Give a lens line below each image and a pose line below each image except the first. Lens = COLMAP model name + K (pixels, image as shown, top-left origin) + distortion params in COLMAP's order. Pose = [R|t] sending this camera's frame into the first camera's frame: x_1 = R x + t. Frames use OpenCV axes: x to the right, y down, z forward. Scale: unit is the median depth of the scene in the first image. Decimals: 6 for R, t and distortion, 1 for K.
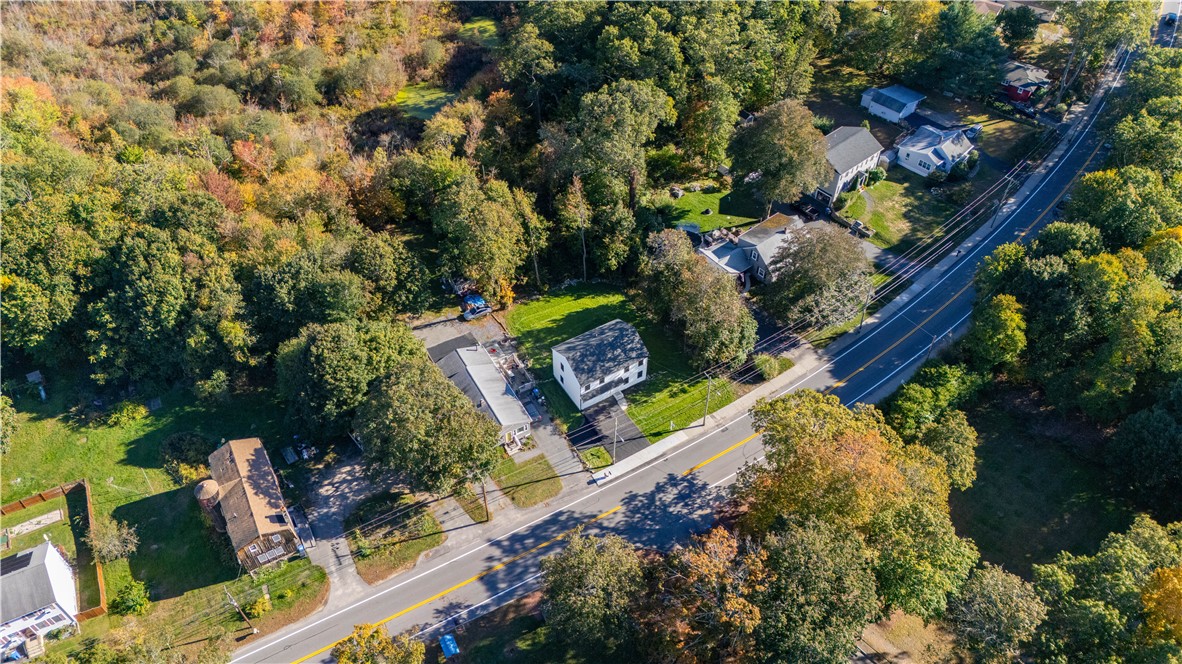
lens RADIAL K [[854.5, 0, 576.6], [0, 854.5, 326.4], [0, 0, 1]] dist [0.020019, -0.000044]
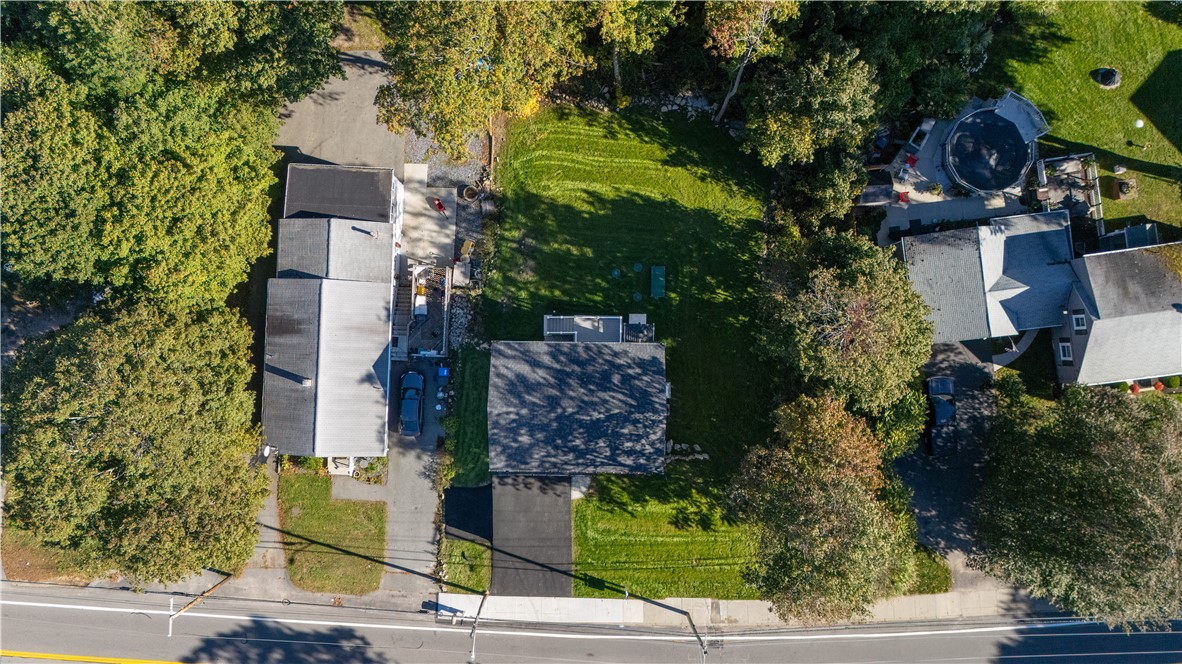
lens RADIAL K [[885.5, 0, 567.8], [0, 885.5, 297.6], [0, 0, 1]] dist [0.068829, -0.000362]
pose [[0.851134, 0.523342, -0.041036, 0.011496], [-0.366435, 0.648282, 0.667425, -0.324502], [0.375894, -0.553031, 0.743546, 0.664551]]
